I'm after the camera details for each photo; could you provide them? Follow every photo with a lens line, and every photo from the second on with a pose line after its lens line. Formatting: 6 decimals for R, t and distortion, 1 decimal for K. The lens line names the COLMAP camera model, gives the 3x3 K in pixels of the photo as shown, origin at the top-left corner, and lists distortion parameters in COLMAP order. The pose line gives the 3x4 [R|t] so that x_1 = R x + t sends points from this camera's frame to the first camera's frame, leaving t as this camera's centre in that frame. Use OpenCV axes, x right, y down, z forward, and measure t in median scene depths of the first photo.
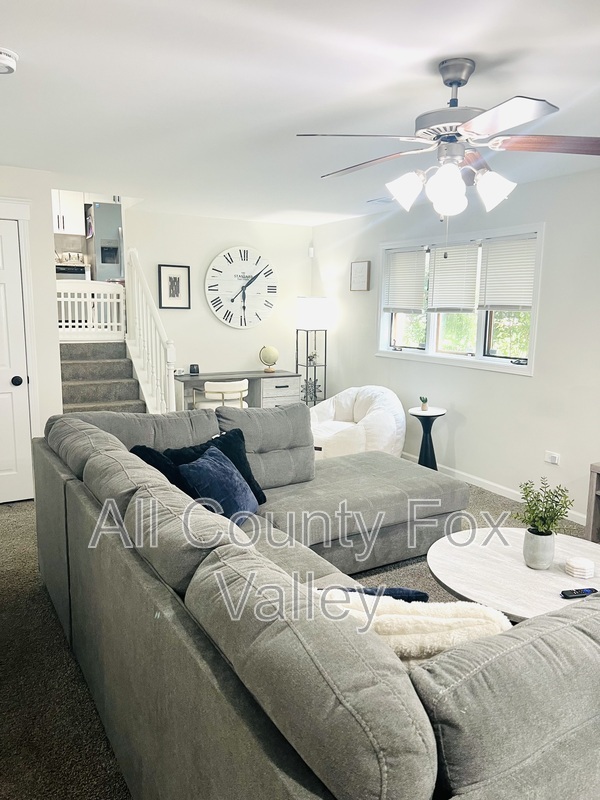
lens RADIAL K [[604.8, 0, 298.6], [0, 604.8, 395.5], [0, 0, 1]] dist [0.067262, -0.074796]
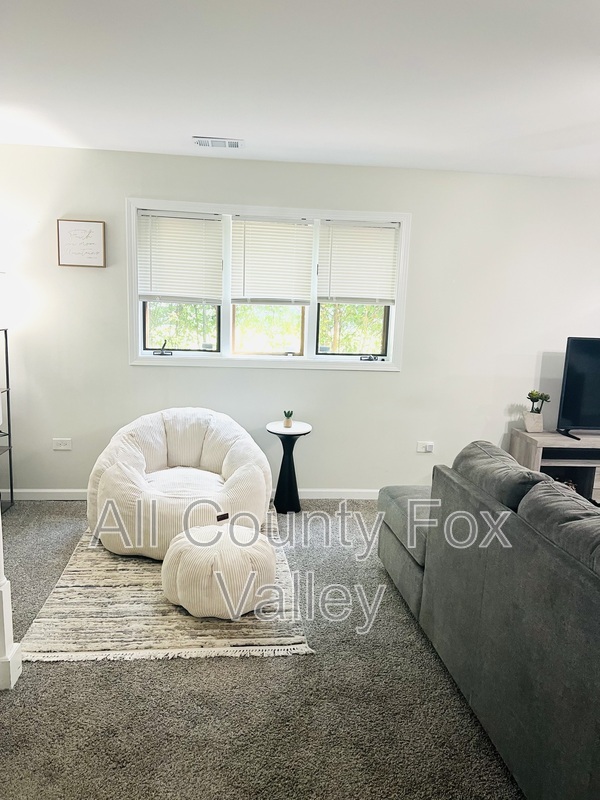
lens RADIAL K [[604.8, 0, 295.2], [0, 604.8, 400.8], [0, 0, 1]] dist [0.067262, -0.074796]
pose [[0.394394, -0.146604, 0.907172, -0.396233], [0.108183, 0.987735, 0.112591, -0.077140], [-0.912551, 0.053736, 0.405416, 0.517443]]
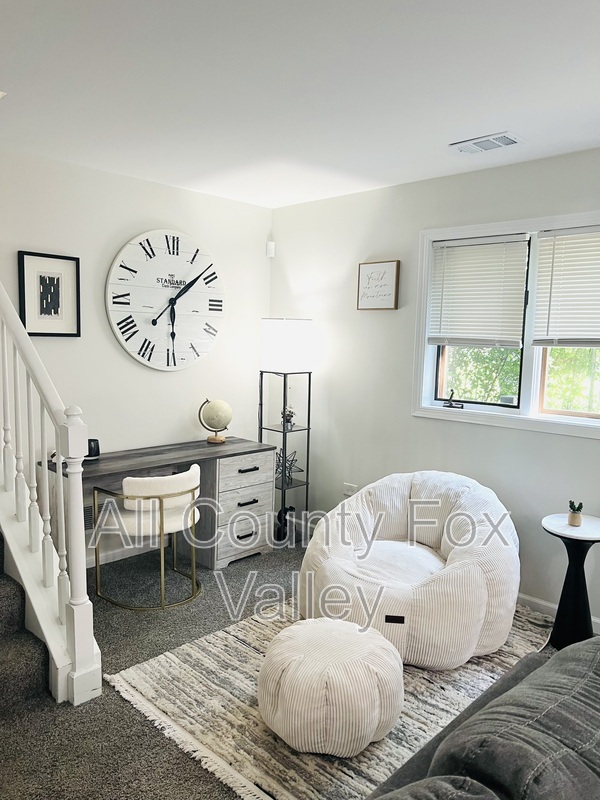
lens RADIAL K [[604.8, 0, 298.0], [0, 604.8, 398.5], [0, 0, 1]] dist [0.067262, -0.074796]
pose [[0.960738, -0.021818, 0.276597, -0.140694], [0.032485, 0.998892, -0.034038, -0.061339], [-0.275548, 0.041687, 0.960383, 0.417203]]
